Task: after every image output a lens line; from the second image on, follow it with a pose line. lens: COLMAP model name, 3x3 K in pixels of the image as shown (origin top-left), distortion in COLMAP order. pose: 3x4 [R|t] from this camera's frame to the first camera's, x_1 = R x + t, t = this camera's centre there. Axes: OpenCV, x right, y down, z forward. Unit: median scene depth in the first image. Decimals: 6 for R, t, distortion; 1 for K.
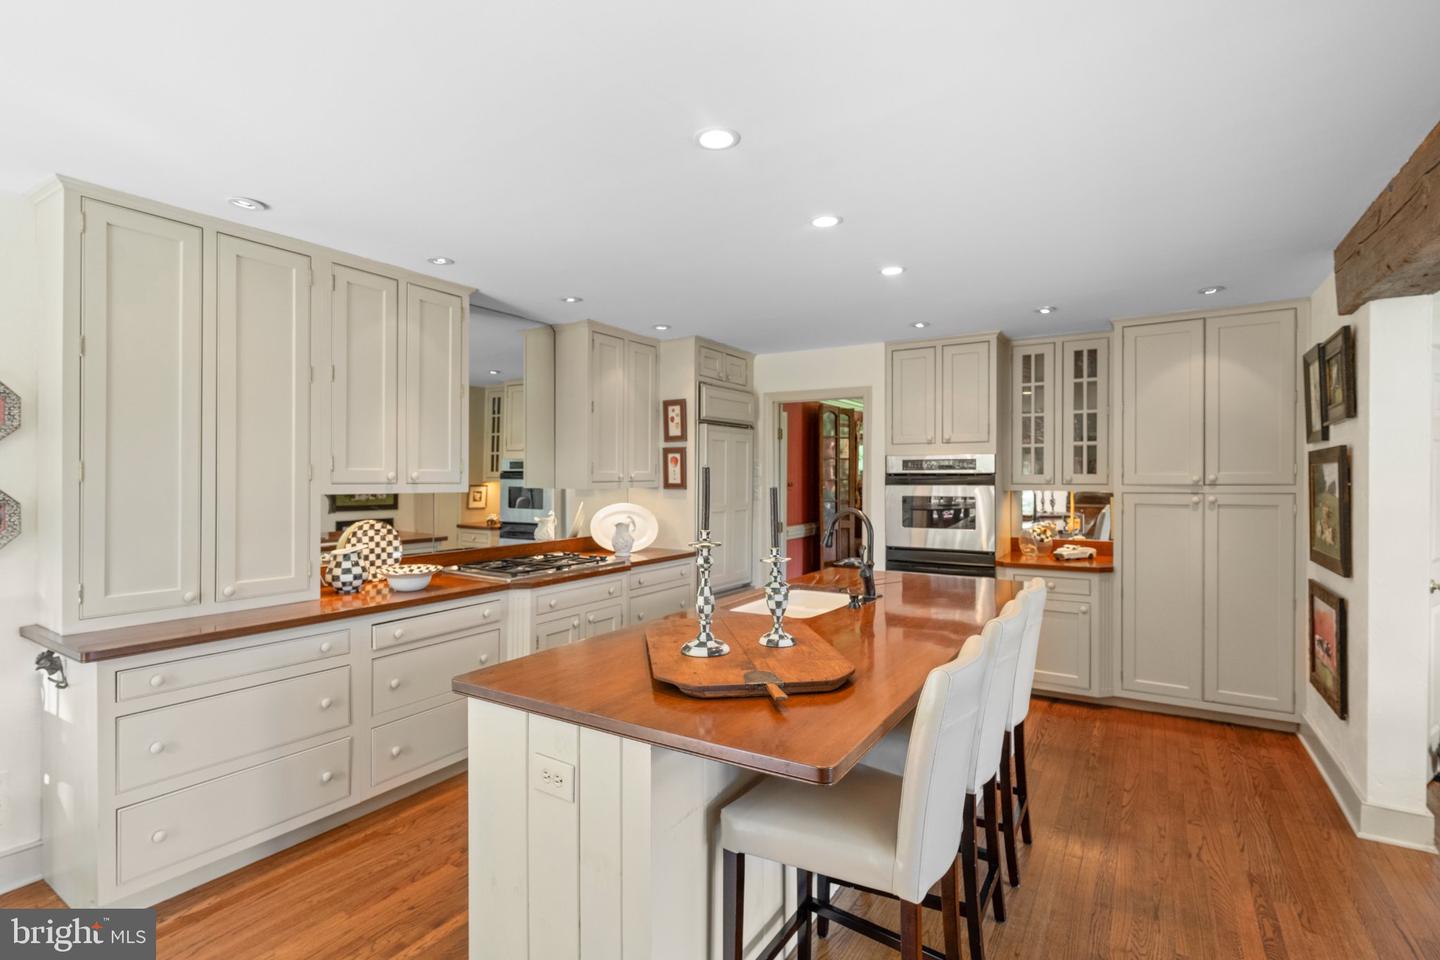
lens RADIAL K [[683.3, 0, 717.3], [0, 683.3, 479.9], [0, 0, 1]] dist [-0.000618, 0.000292]
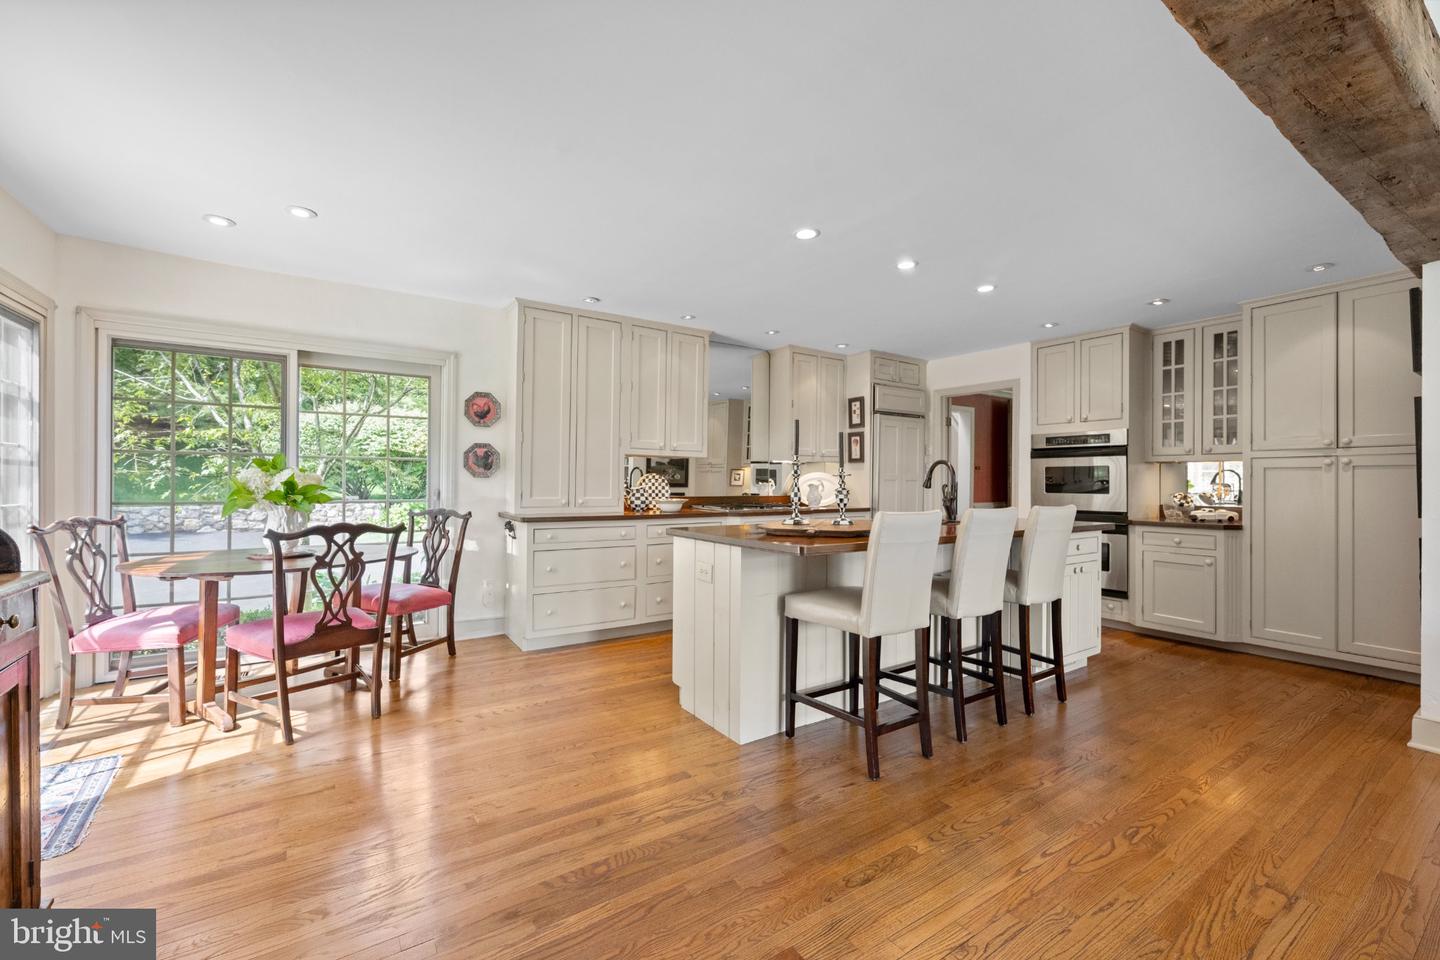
lens RADIAL K [[585.7, 0, 718.5], [0, 585.7, 476.3], [0, 0, 1]] dist [0.001111, 0.000230]
pose [[0.912553, 0.003306, -0.408944, 0.185222], [-0.009849, 0.999855, -0.013896, 0.066686], [0.408839, 0.016709, 0.912454, -0.205313]]
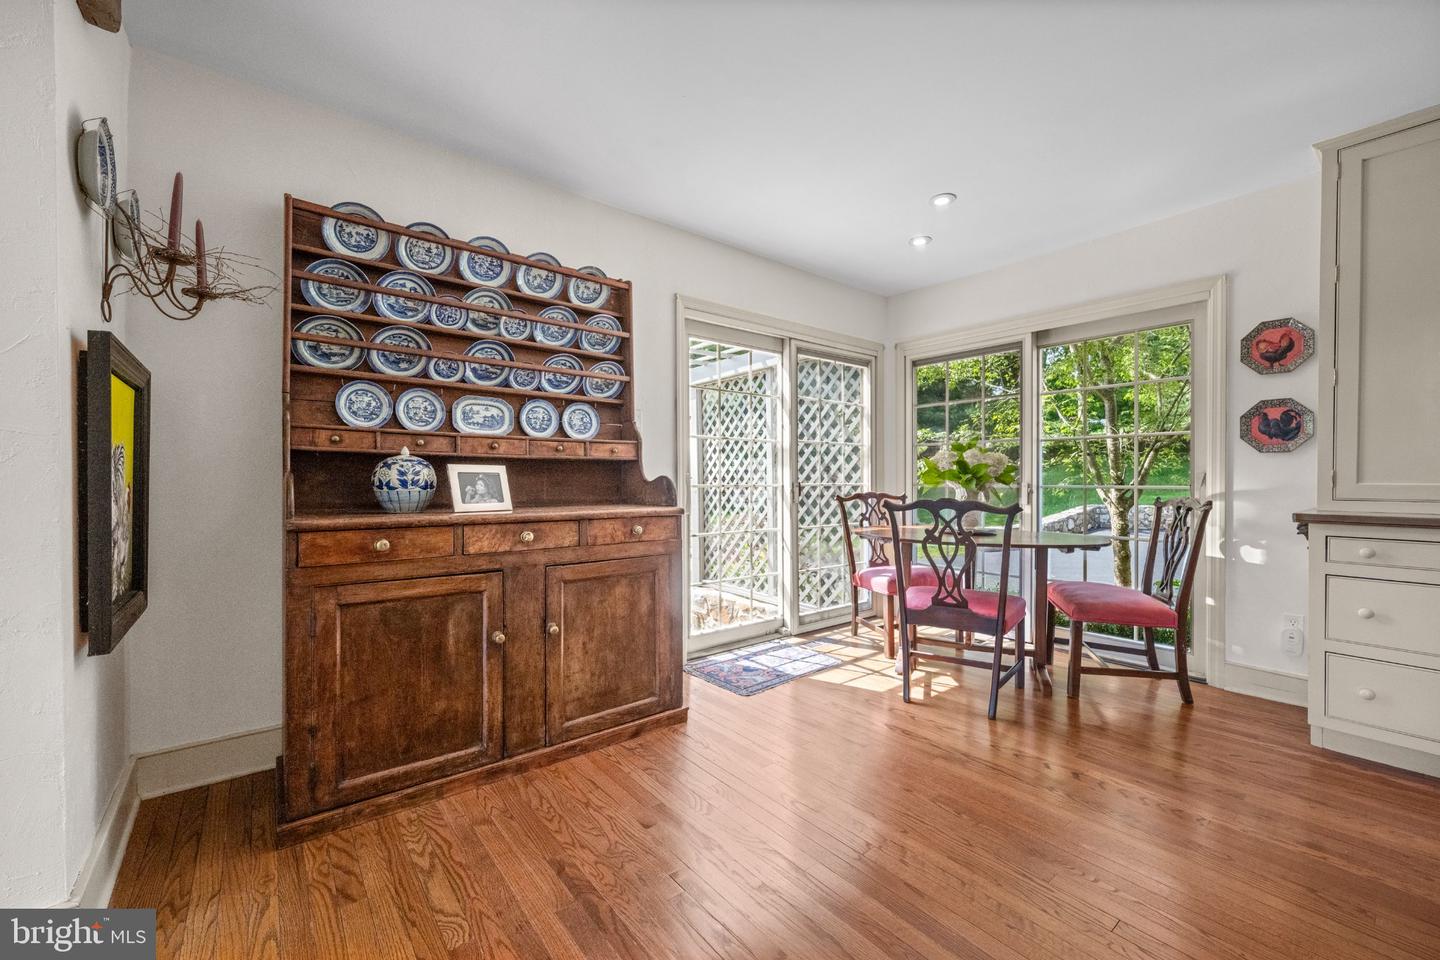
lens RADIAL K [[571.8, 0, 714.4], [0, 571.8, 481.2], [0, 0, 1]] dist [-0.000607, 0.000216]
pose [[-0.330674, -0.000541, -0.943745, 0.203927], [-0.008898, 0.999957, 0.002544, 0.093166], [0.943703, 0.009239, -0.330664, 0.154703]]
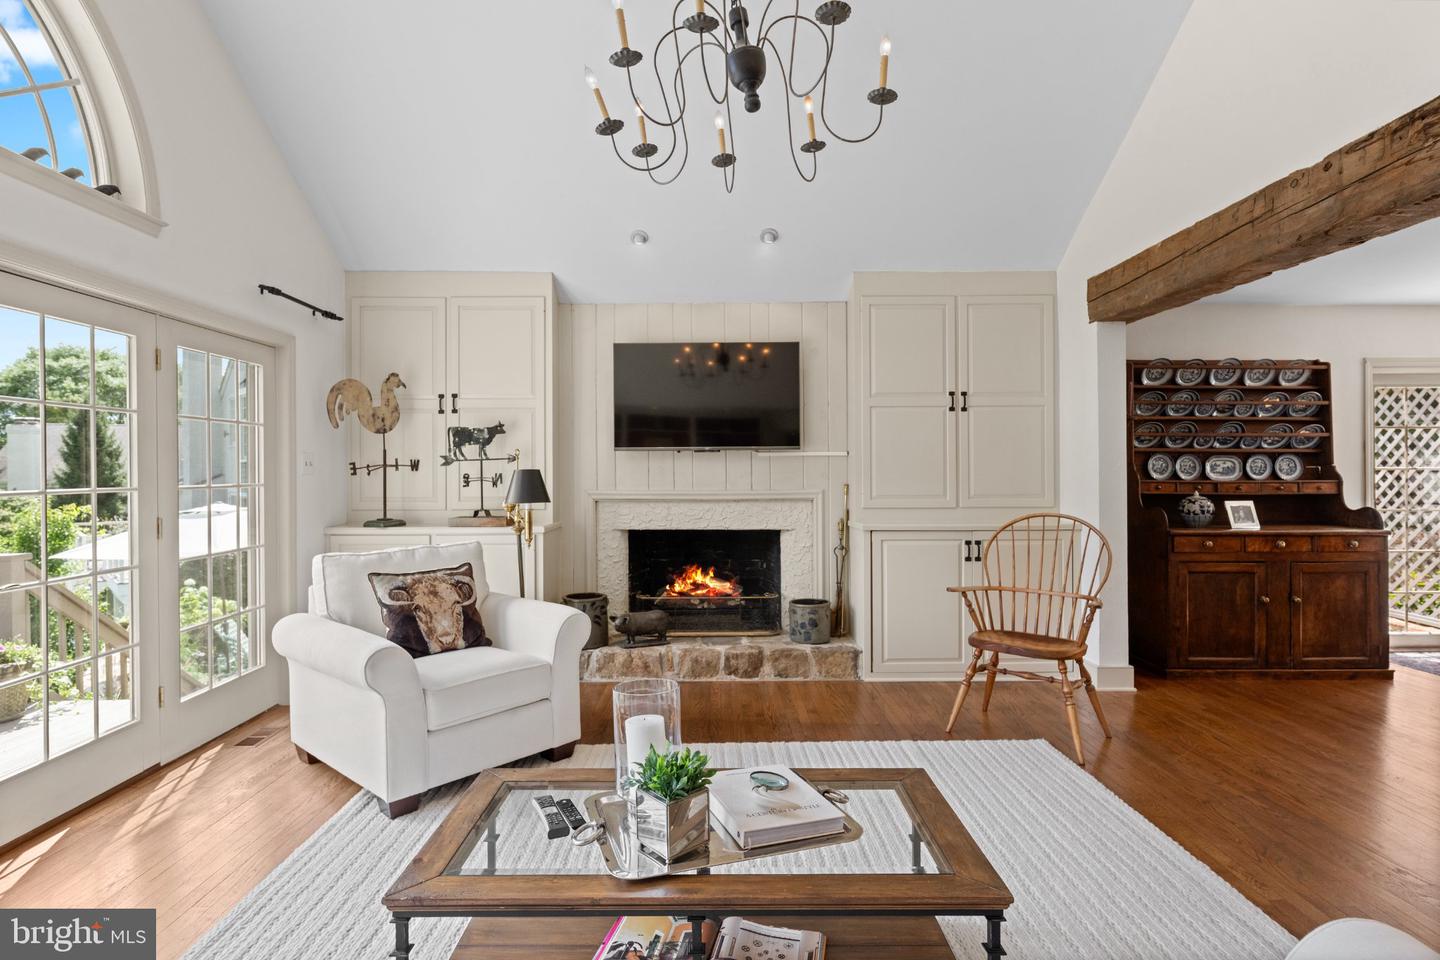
lens RADIAL K [[741.4, 0, 716.2], [0, 741.4, 476.8], [0, 0, 1]] dist [0.000162, -0.000374]
pose [[-0.842409, 0.002337, -0.538834, 1.036628], [-0.003519, 0.999945, 0.009837, 0.039254], [0.538827, 0.010183, -0.842355, 0.306018]]
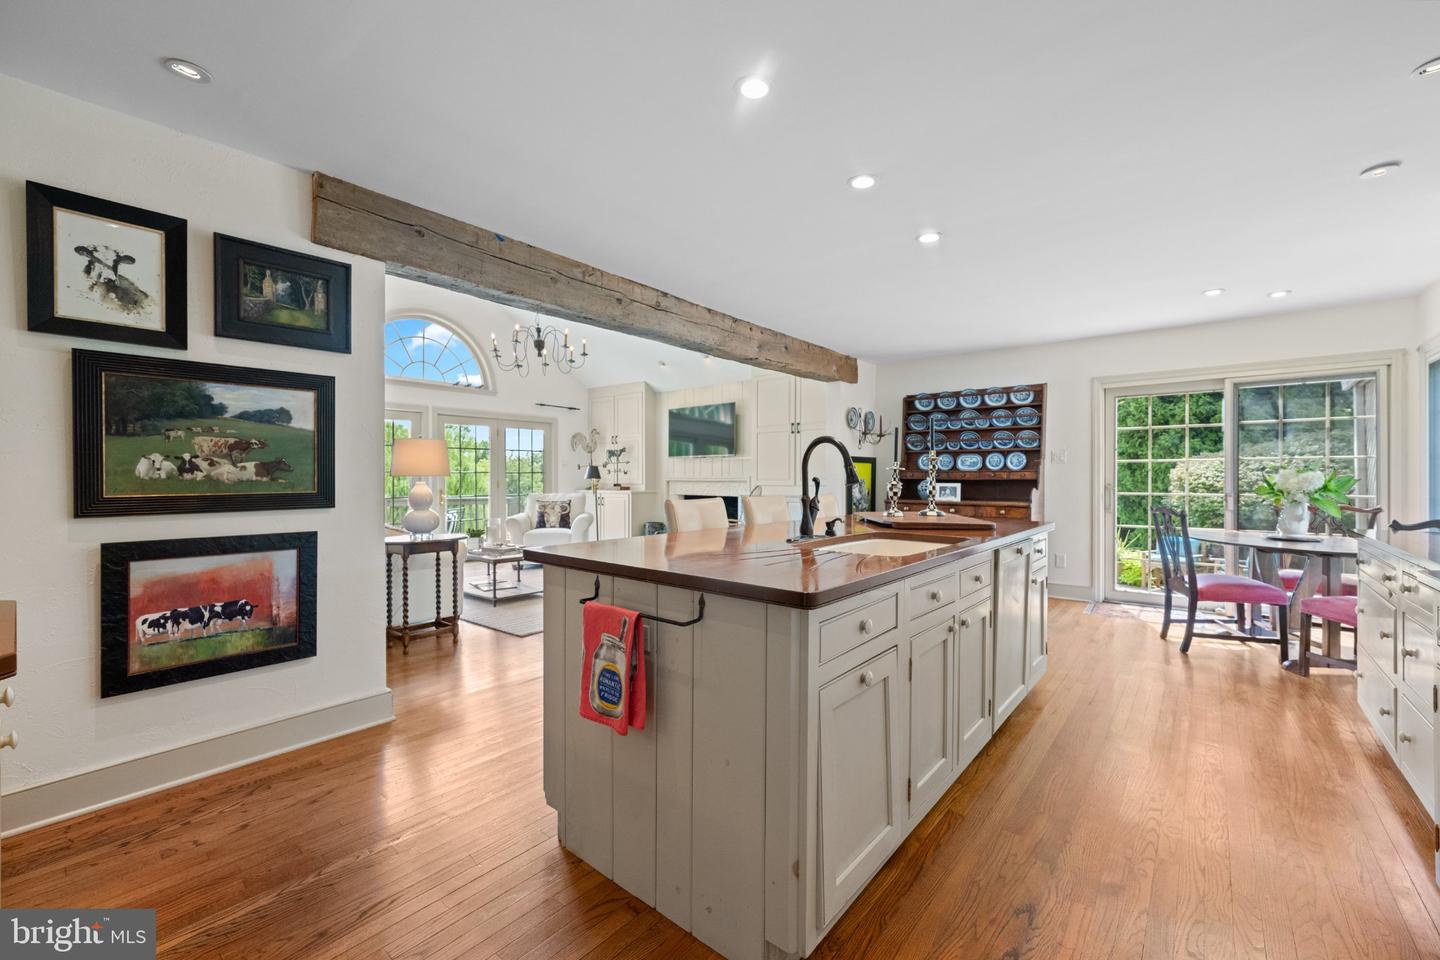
lens RADIAL K [[585.7, 0, 718.5], [0, 585.7, 476.3], [0, 0, 1]] dist [0.001111, 0.000230]
pose [[-0.992038, -0.001407, 0.125934, 0.161841], [-0.000443, 0.999970, 0.007678, 0.056828], [-0.125941, 0.007561, -0.992009, 1.177044]]
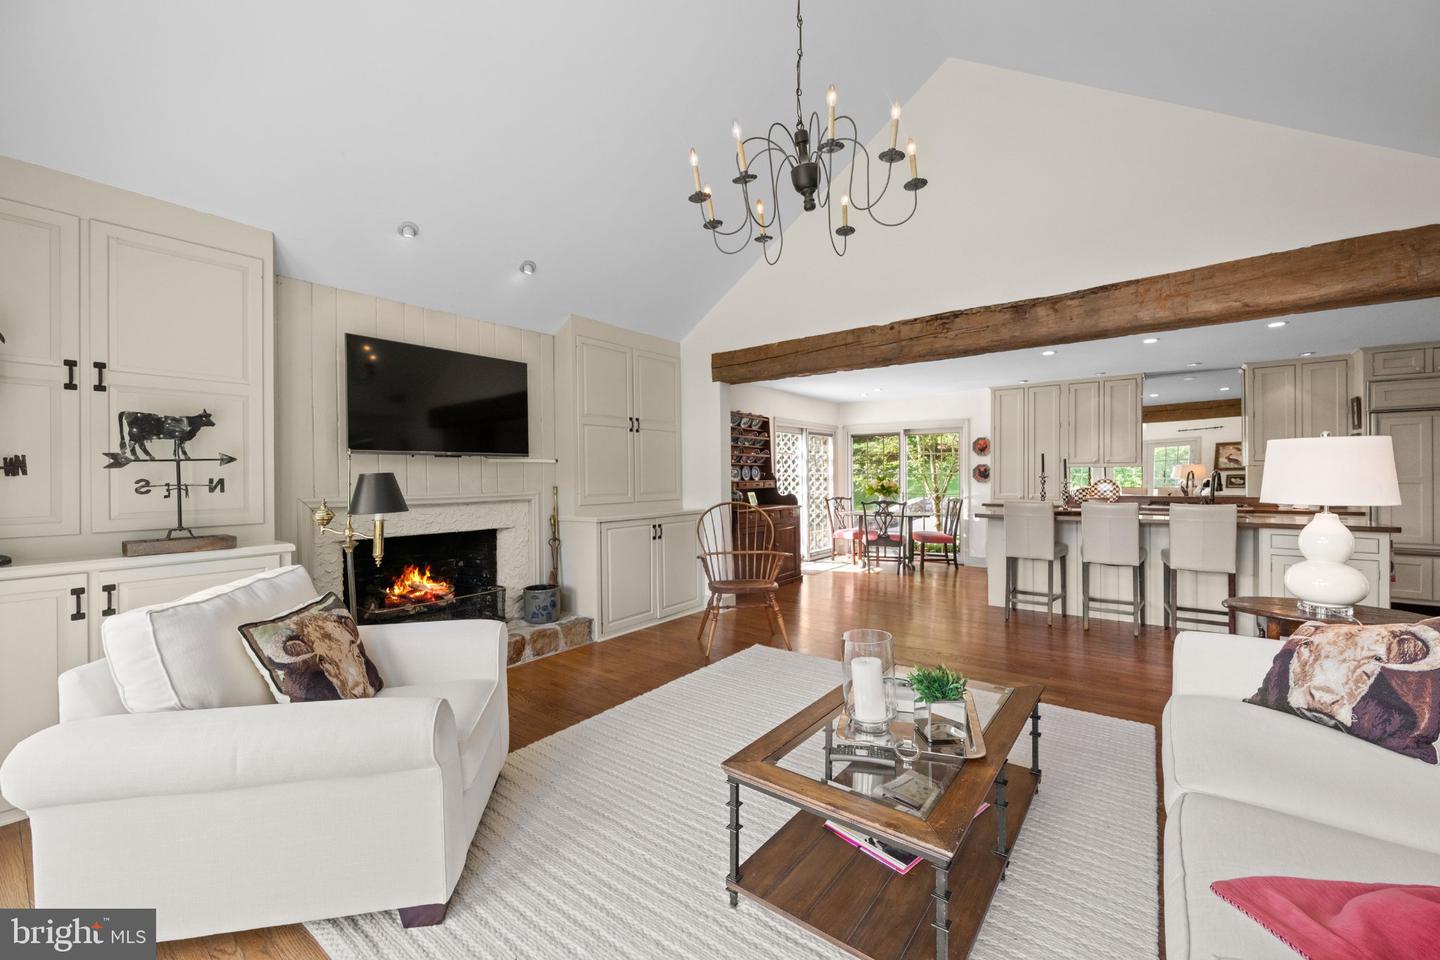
lens RADIAL K [[571.8, 0, 714.4], [0, 571.8, 481.2], [0, 0, 1]] dist [-0.000607, 0.000216]
pose [[-0.092172, 0.006873, -0.995719, 1.285013], [-0.001239, 0.999975, 0.007018, 0.043290], [0.995742, 0.001880, -0.092161, -0.151051]]
